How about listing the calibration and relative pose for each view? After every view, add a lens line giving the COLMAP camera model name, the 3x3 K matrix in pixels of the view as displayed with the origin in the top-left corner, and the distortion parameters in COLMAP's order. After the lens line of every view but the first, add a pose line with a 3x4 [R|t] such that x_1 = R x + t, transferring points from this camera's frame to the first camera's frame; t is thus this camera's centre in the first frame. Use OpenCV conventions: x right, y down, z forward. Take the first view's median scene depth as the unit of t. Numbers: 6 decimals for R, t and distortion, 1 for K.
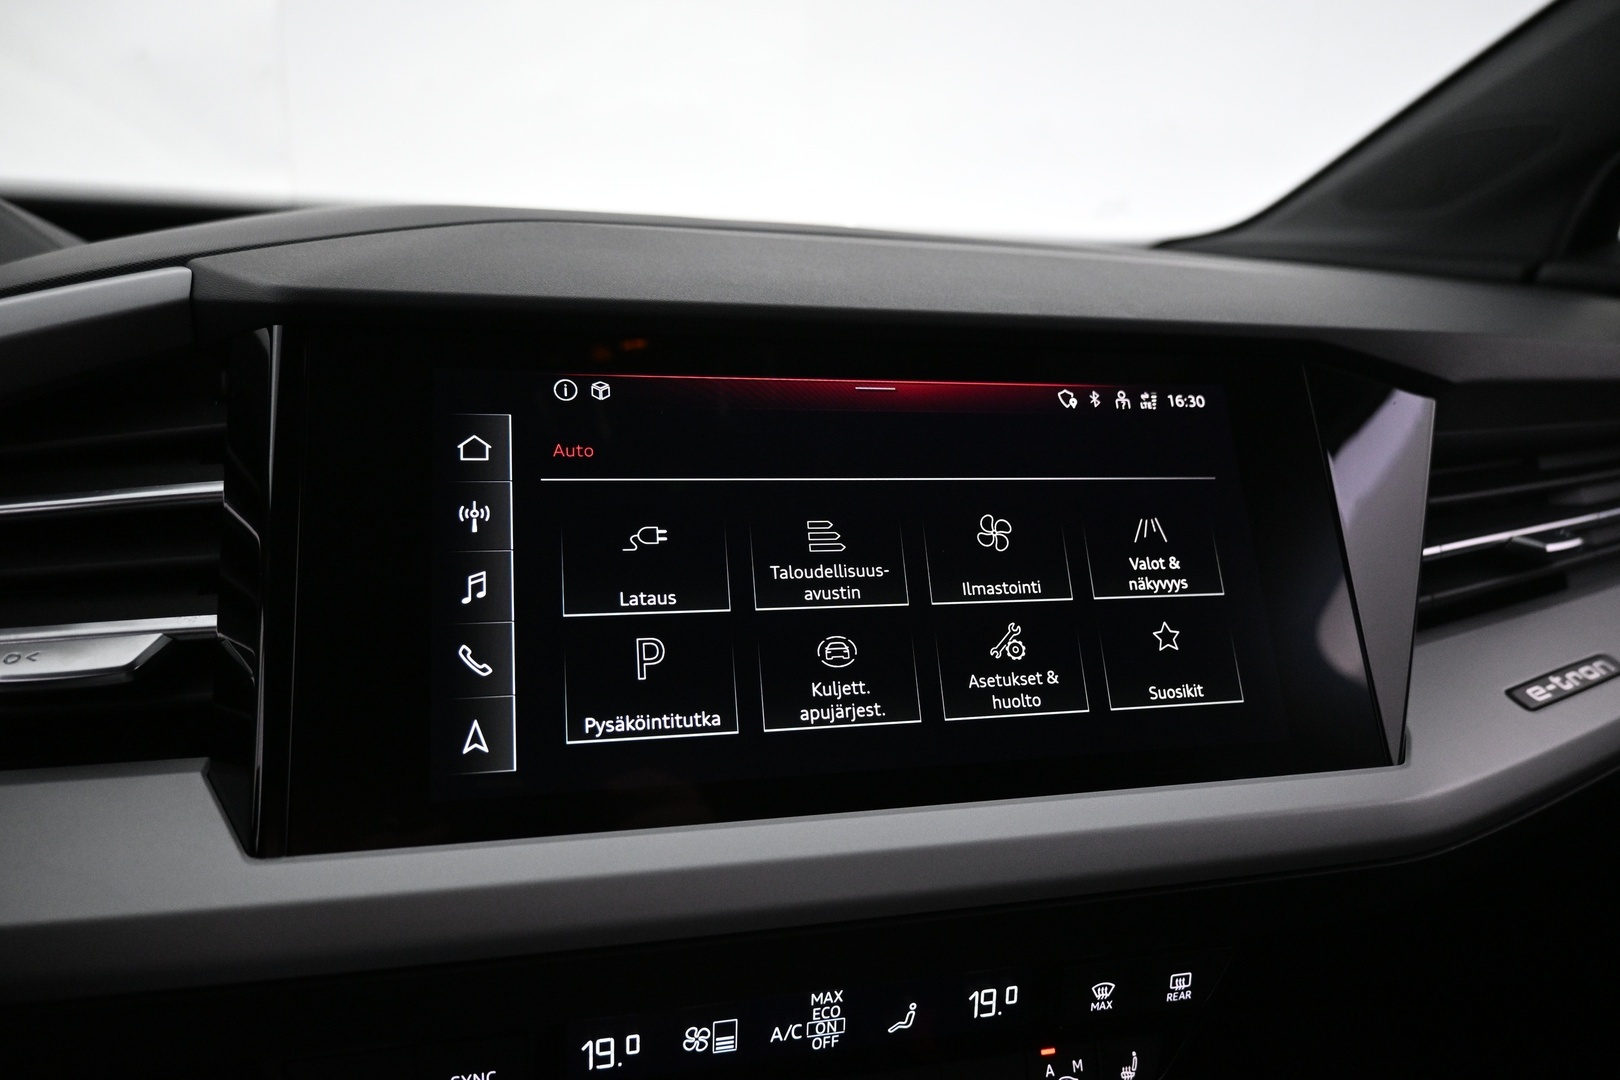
lens RADIAL K [[1119.6, 0, 805.3], [0, 1119.6, 538.1], [0, 0, 1]] dist [-0.008623, -0.000517]
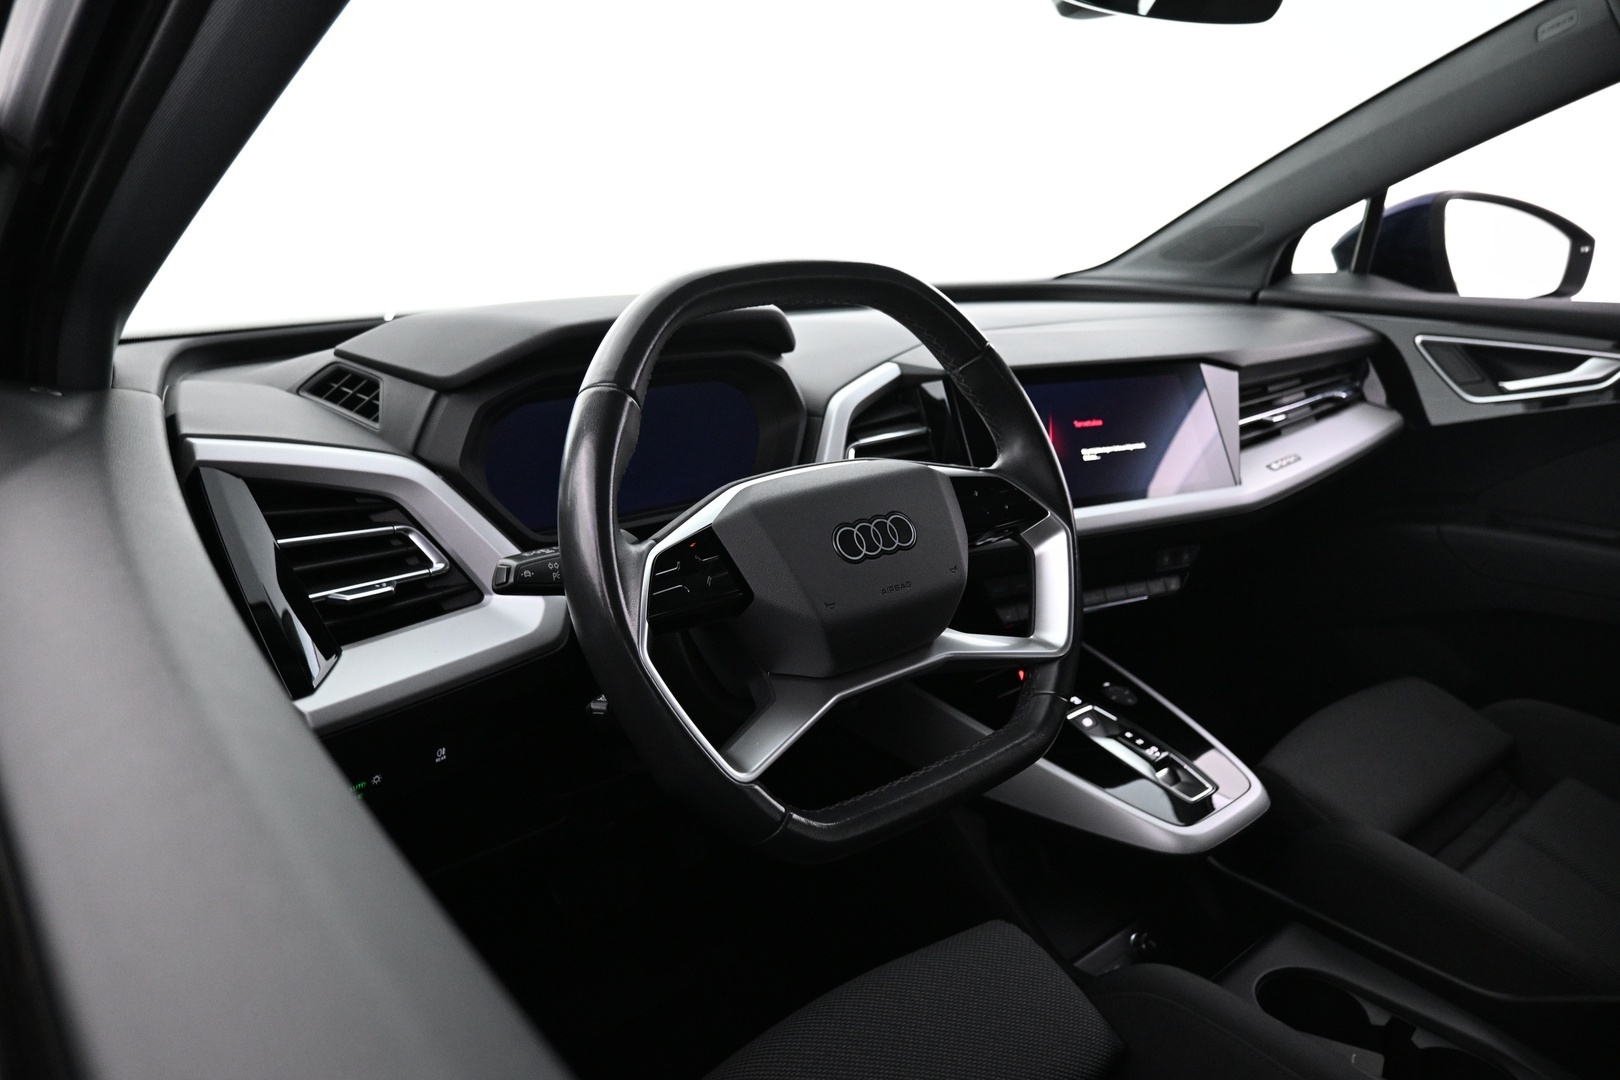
lens RADIAL K [[1119.6, 0, 811.5], [0, 1119.6, 542.5], [0, 0, 1]] dist [-0.008623, -0.000517]
pose [[0.974994, -0.101184, 0.197860, -1.446106], [0.092375, 0.994298, 0.053283, 0.080122], [-0.202123, -0.033673, 0.978781, -2.090147]]
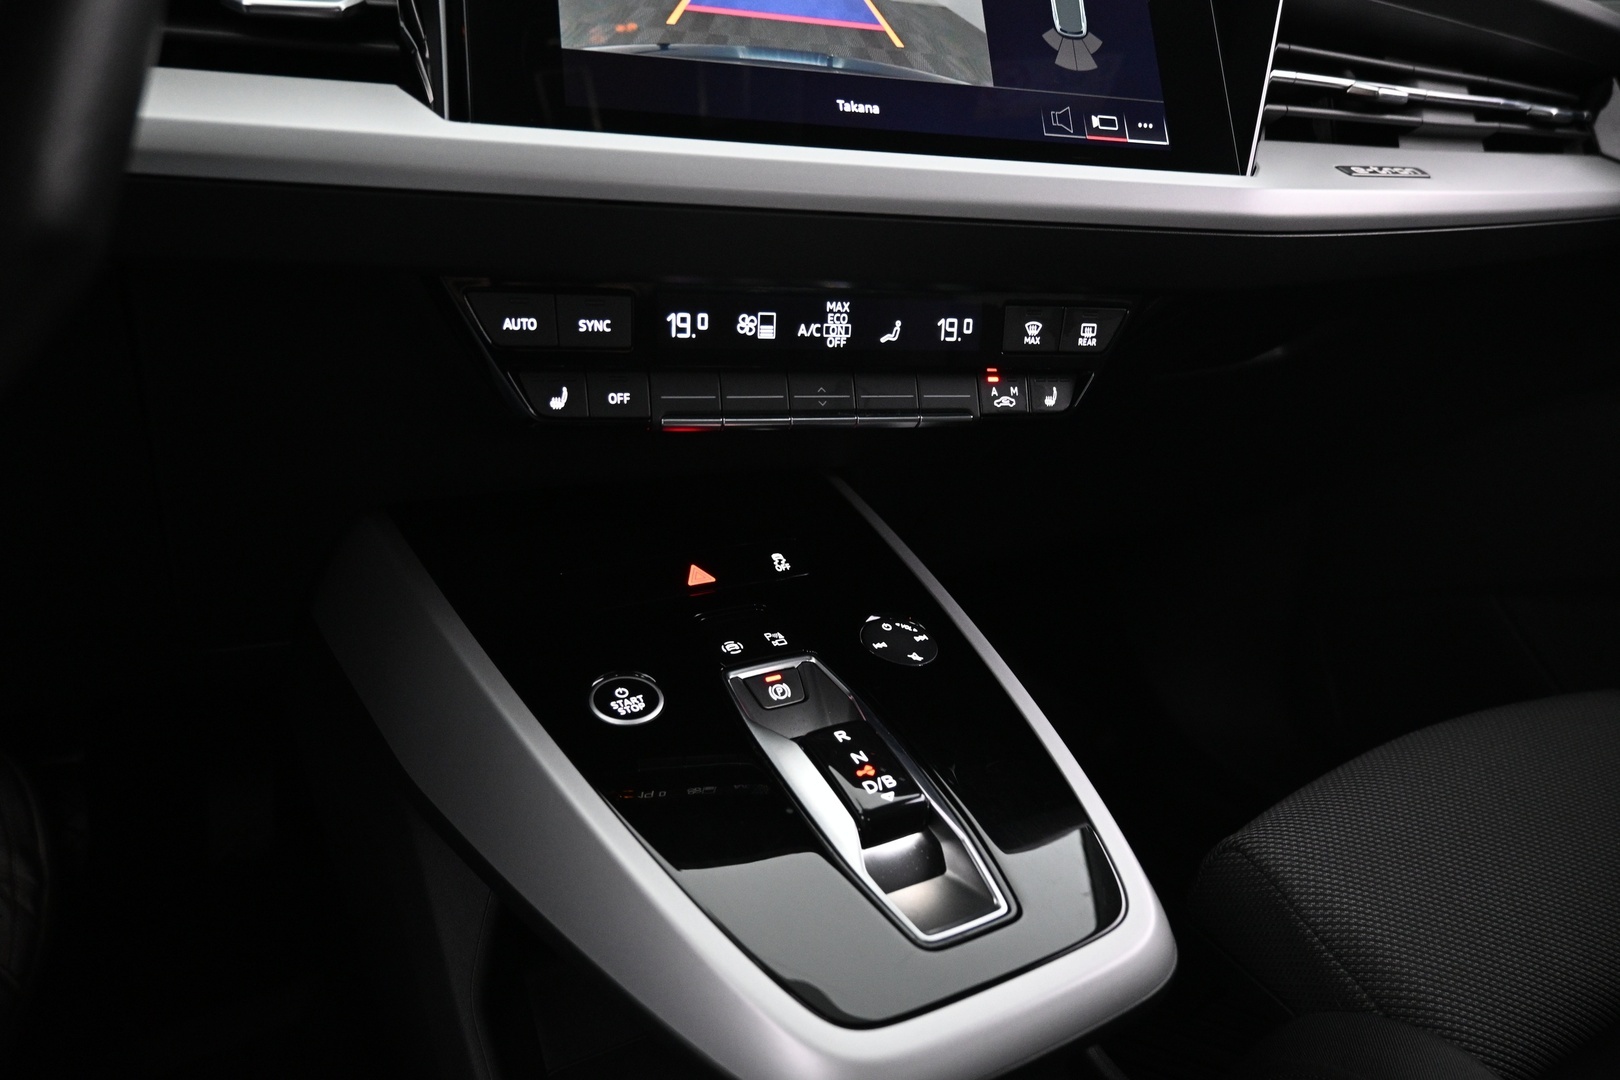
lens RADIAL K [[1119.6, 0, 809.0], [0, 1119.6, 546.3], [0, 0, 1]] dist [-0.008623, -0.000517]
pose [[0.998164, -0.006436, 0.060220, -0.097986], [0.000178, 0.994646, 0.103341, 0.536764], [-0.060563, -0.103141, 0.992821, -0.394820]]
